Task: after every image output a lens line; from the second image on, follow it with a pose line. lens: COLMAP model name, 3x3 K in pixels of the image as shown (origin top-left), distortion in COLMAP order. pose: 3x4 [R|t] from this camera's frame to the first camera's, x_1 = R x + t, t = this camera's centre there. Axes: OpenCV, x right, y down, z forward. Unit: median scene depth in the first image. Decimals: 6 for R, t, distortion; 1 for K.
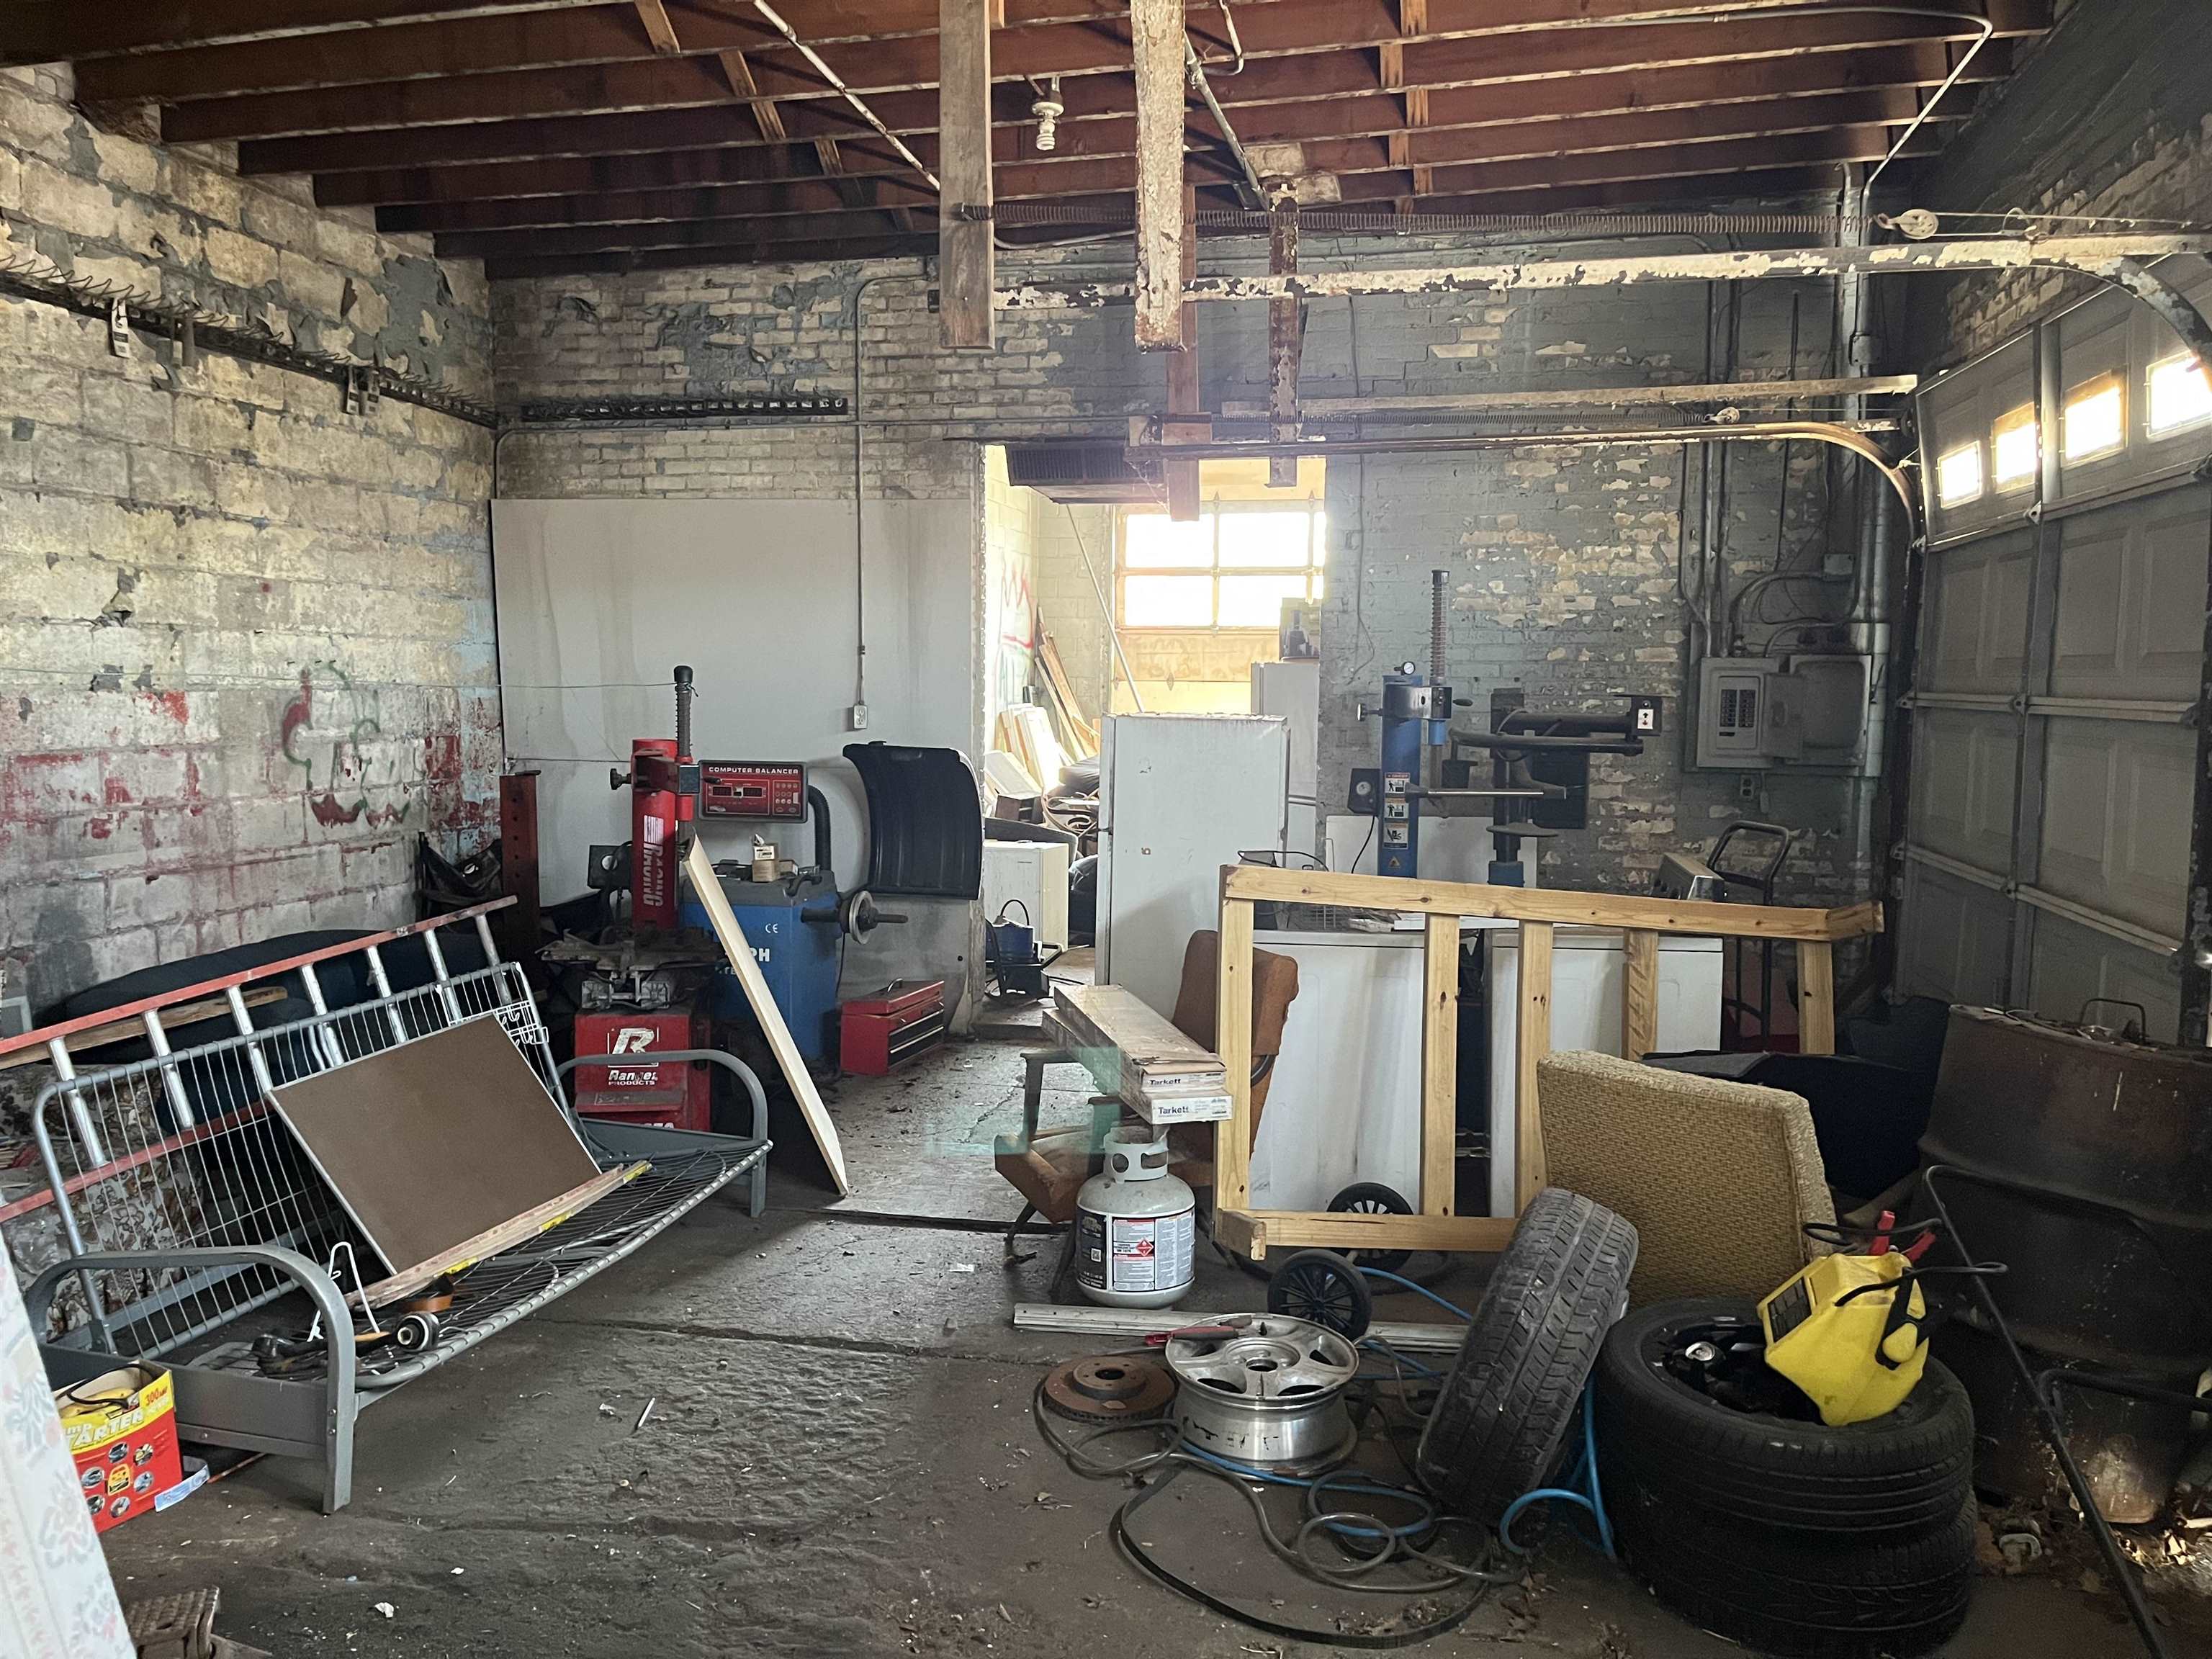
lens RADIAL K [[1679.4, 0, 1114.8], [0, 1679.4, 828.8], [0, 0, 1]] dist [0.069274, -0.109628]
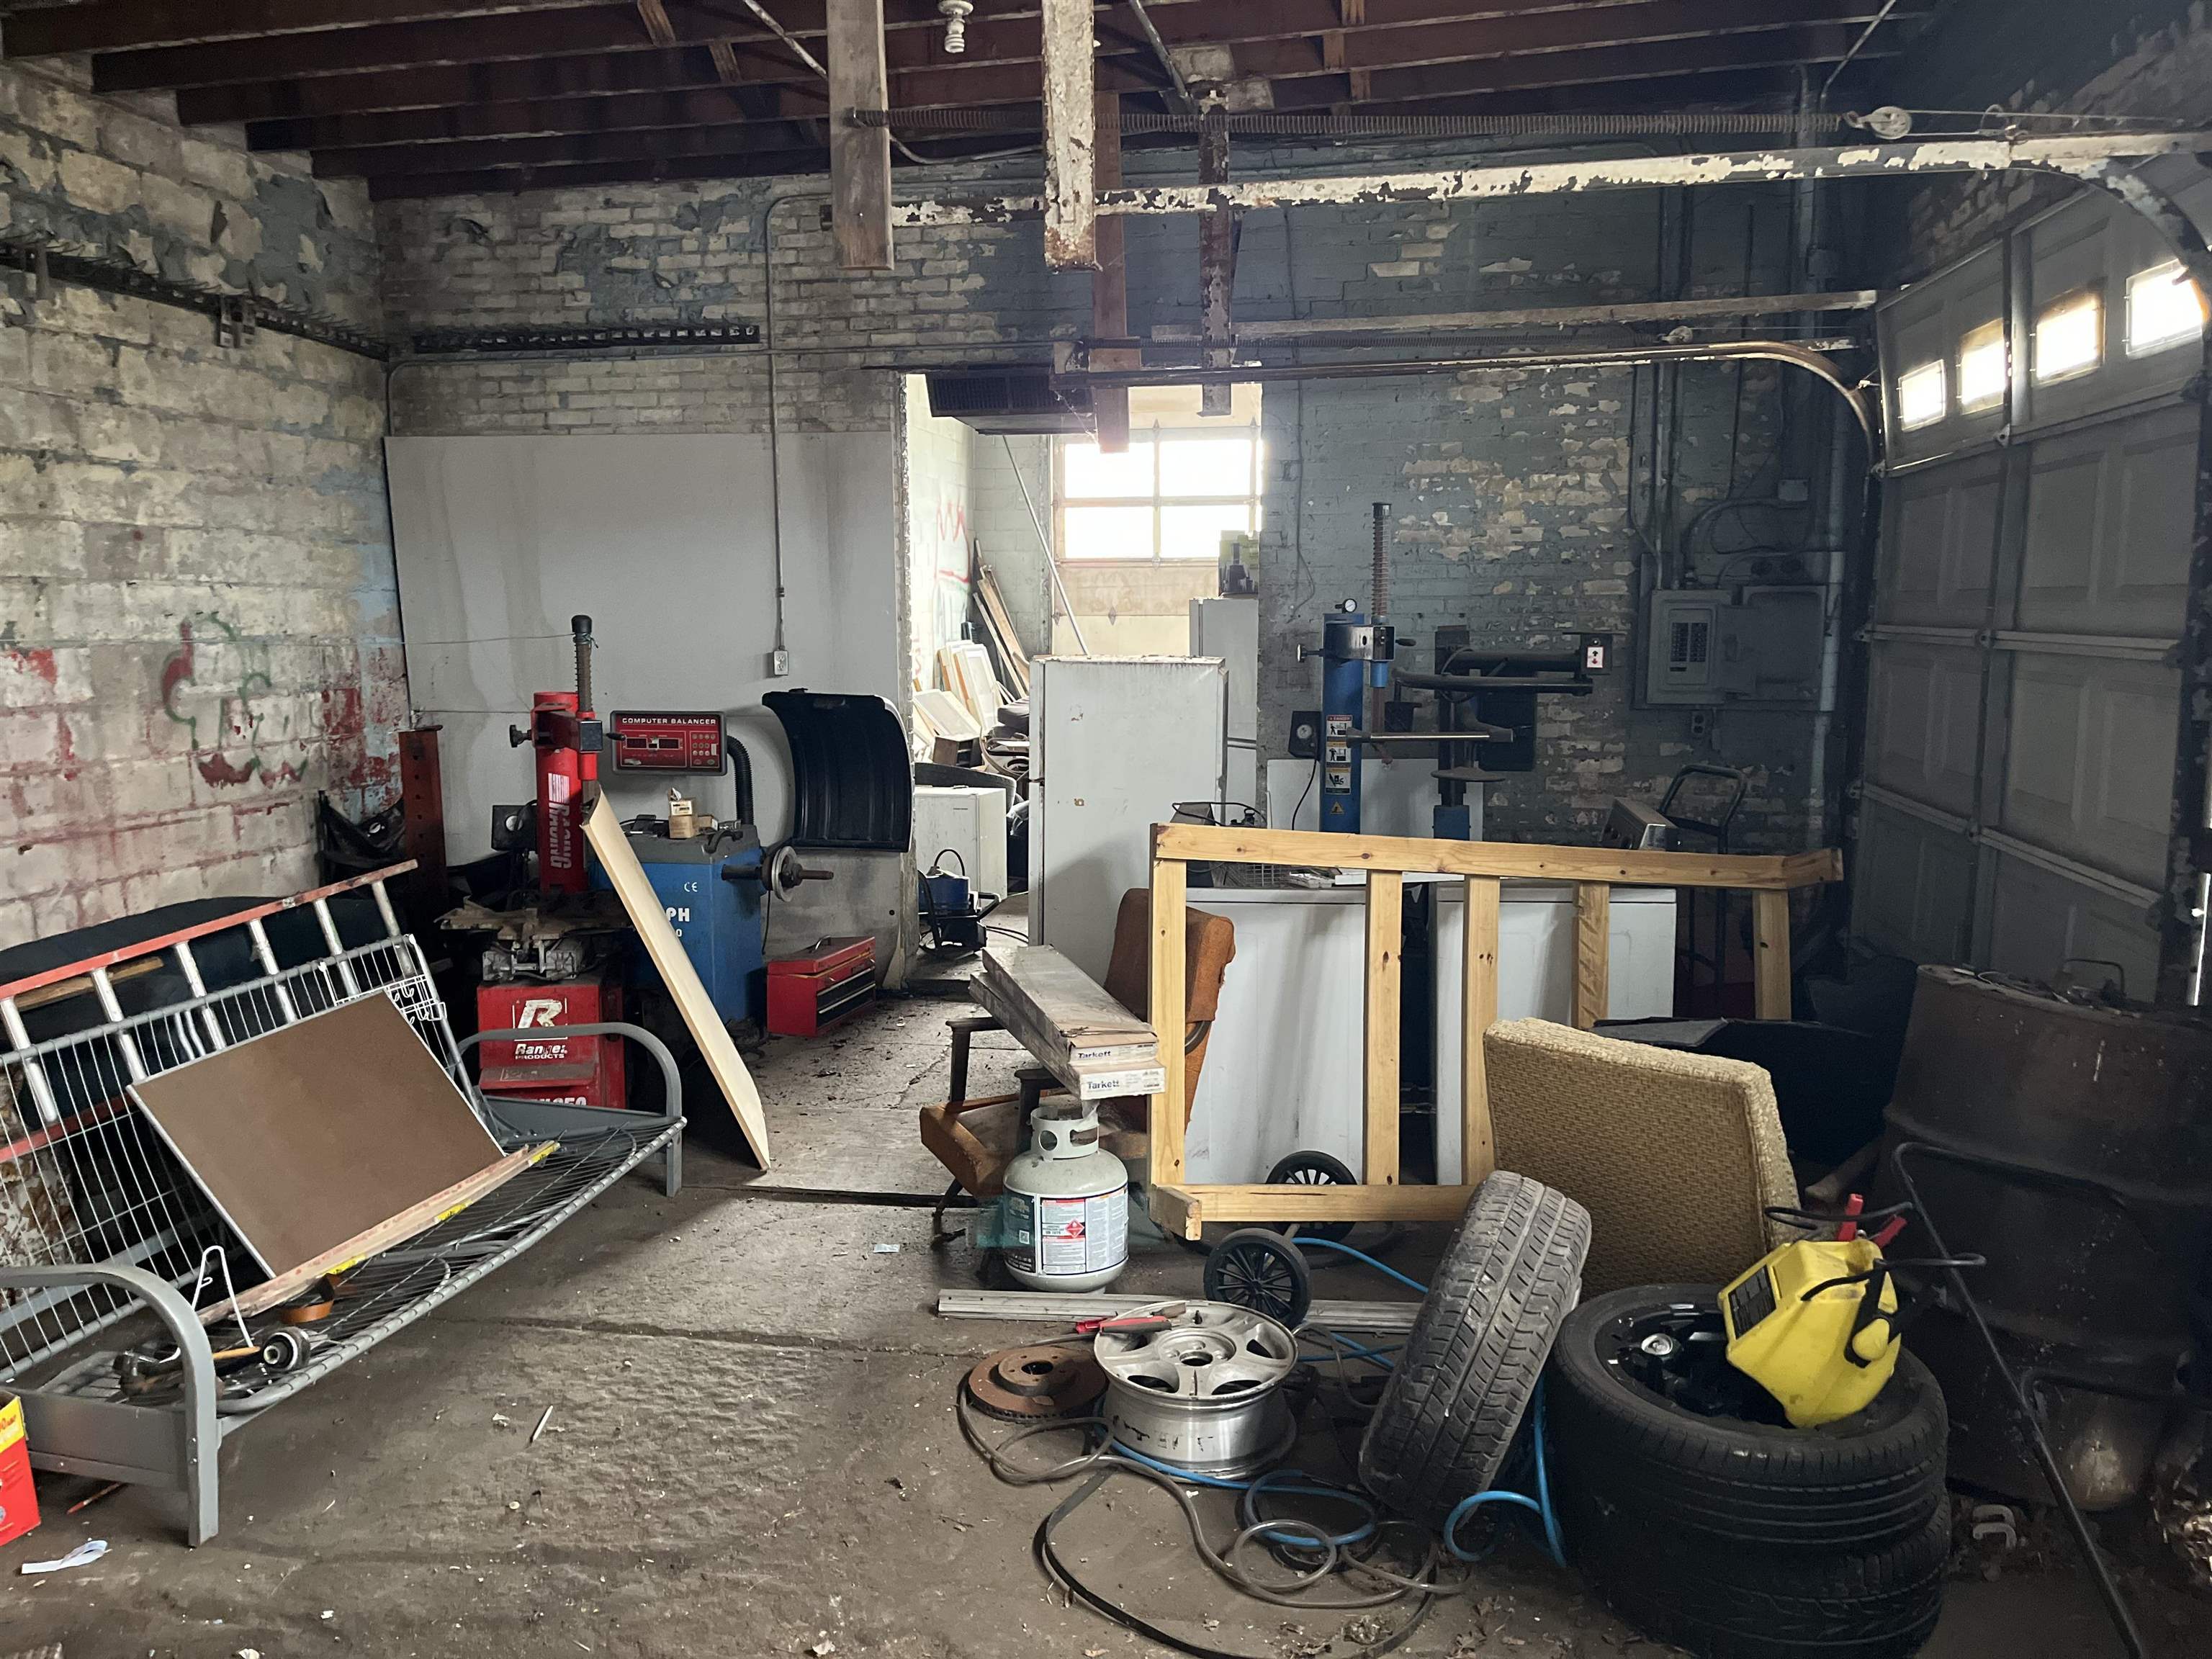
lens RADIAL K [[1677.4, 0, 1106.8], [0, 1677.4, 839.5], [0, 0, 1]] dist [0.079200, -0.119248]
pose [[0.999561, -0.017180, 0.024154, 0.012784], [0.016022, 0.998750, 0.047339, -0.012088], [-0.024937, -0.046931, 0.998587, 0.047154]]
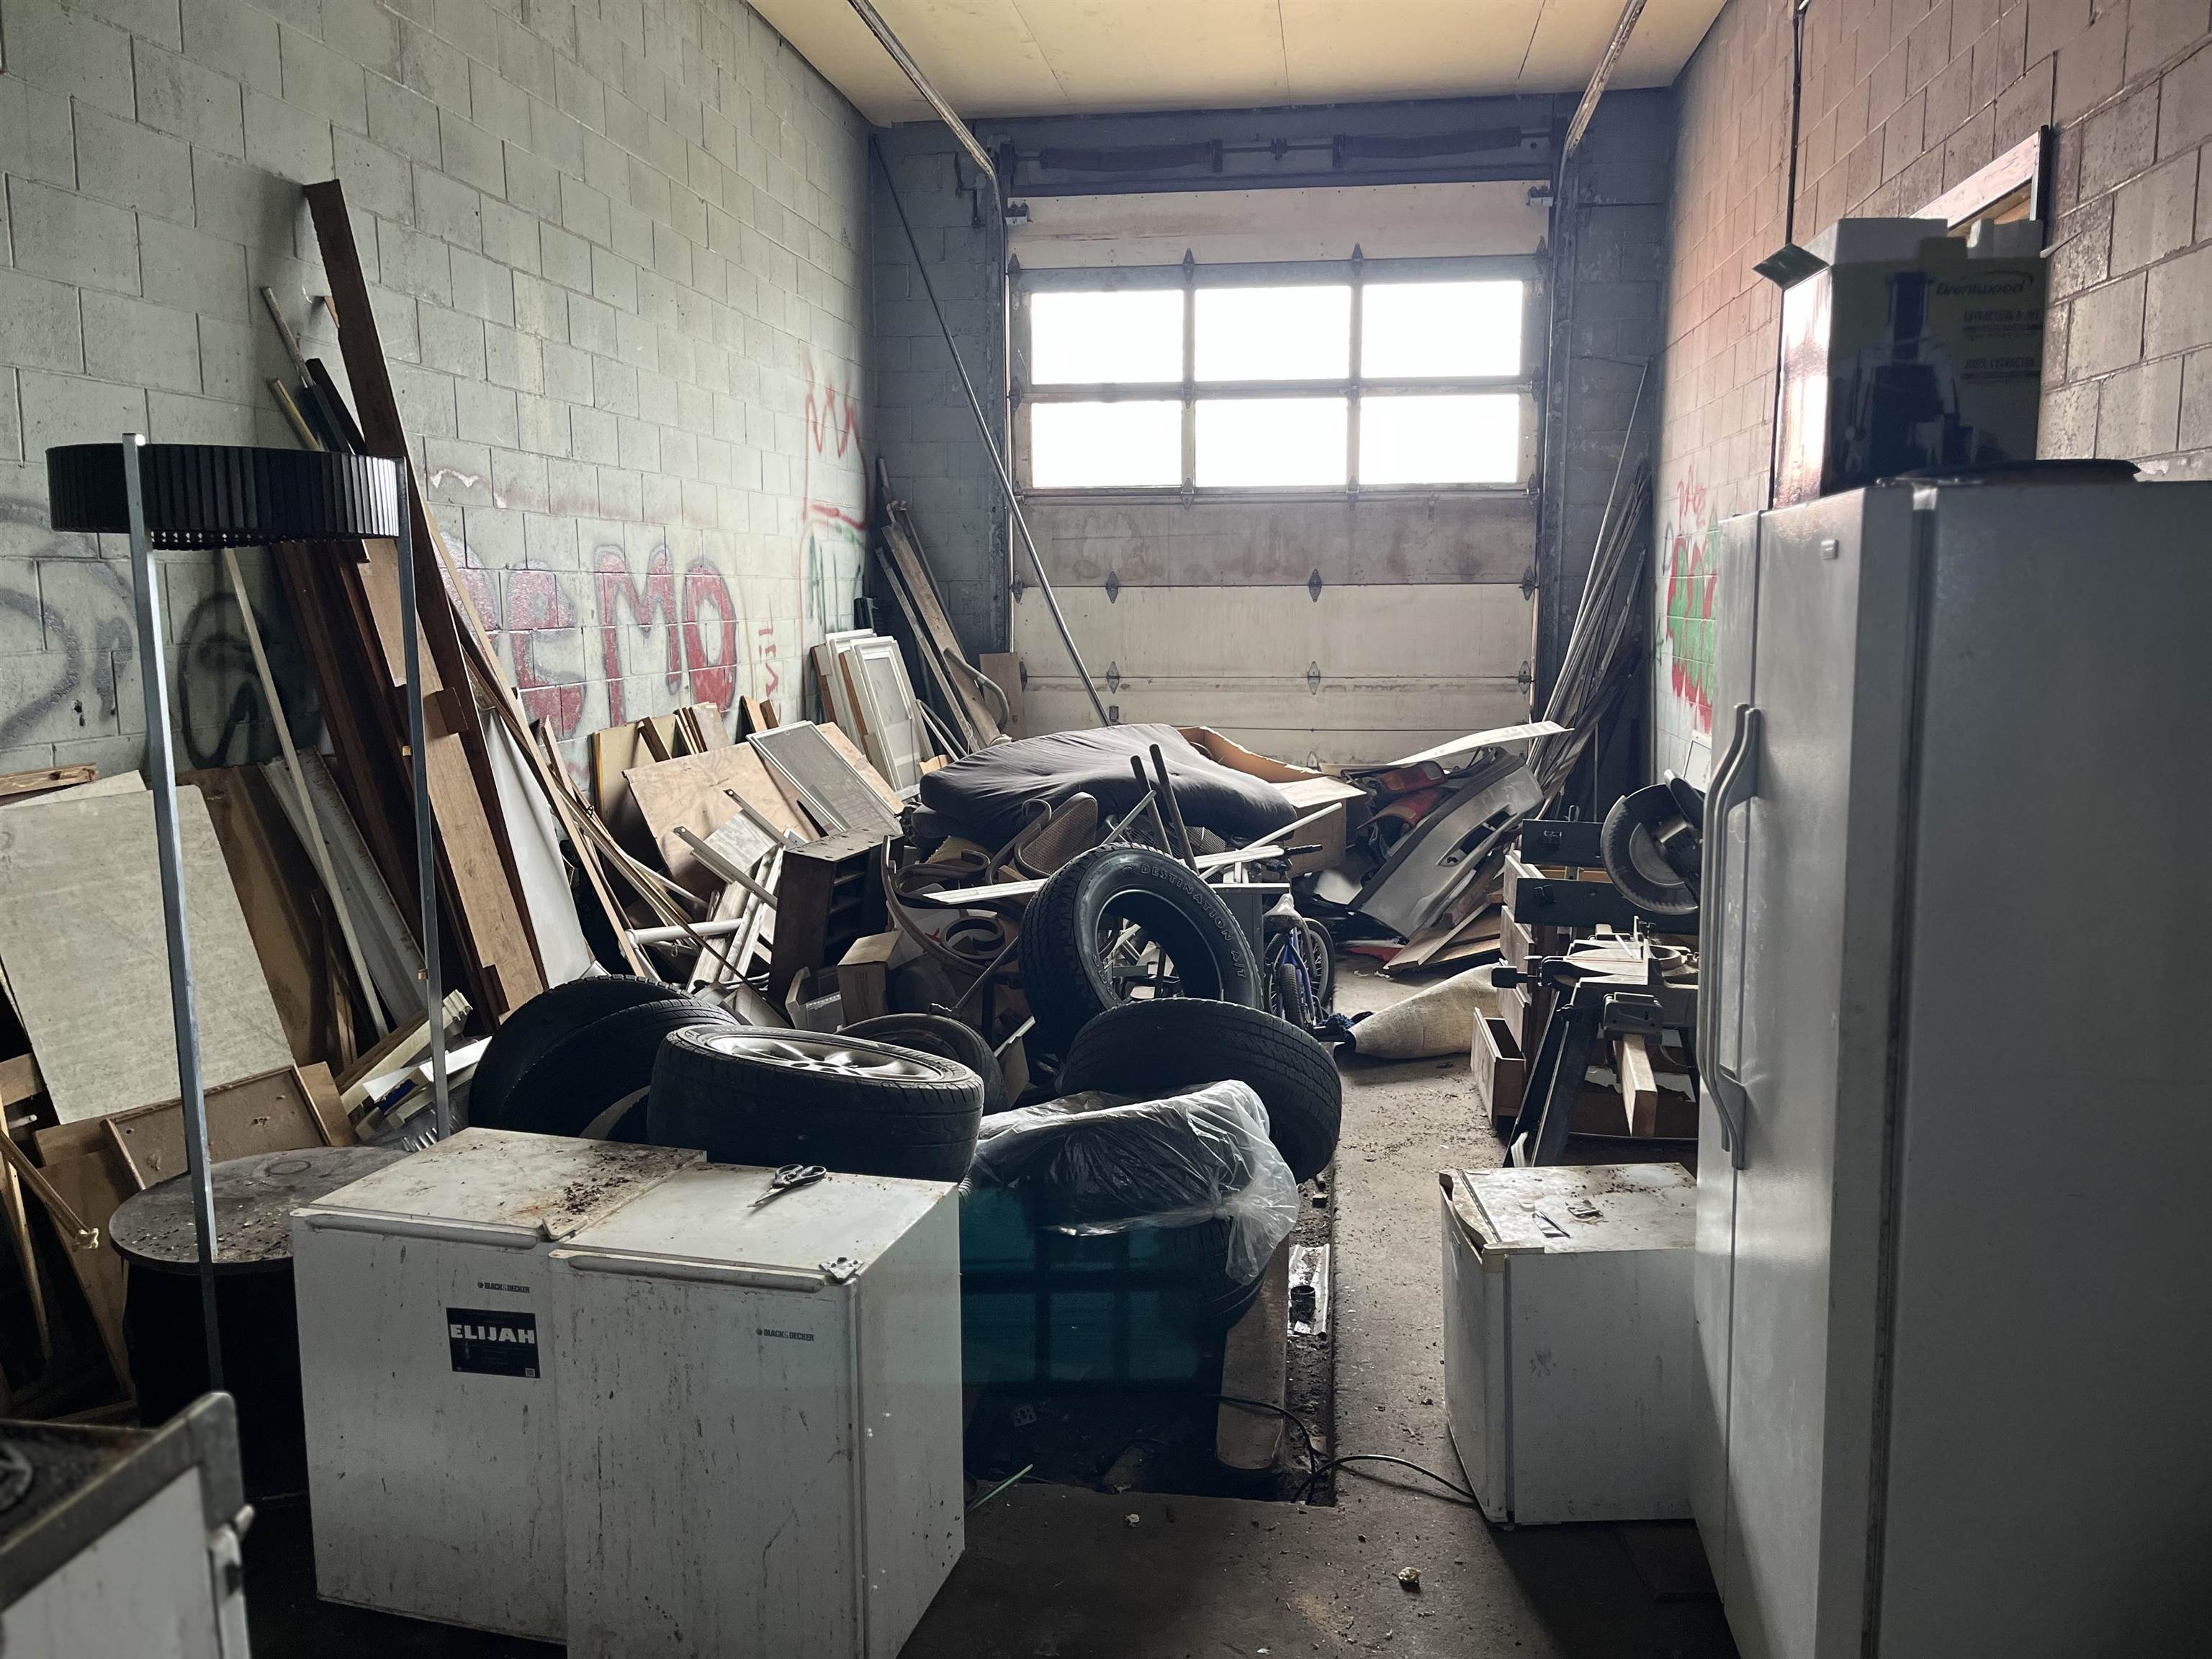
lens RADIAL K [[1677.4, 0, 1106.8], [0, 1677.4, 839.5], [0, 0, 1]] dist [0.079200, -0.119248]
pose [[0.997122, -0.023992, 0.071920, -0.039980], [0.019486, 0.997841, 0.062719, -0.118682], [-0.073269, -0.061137, 0.995436, 1.335990]]
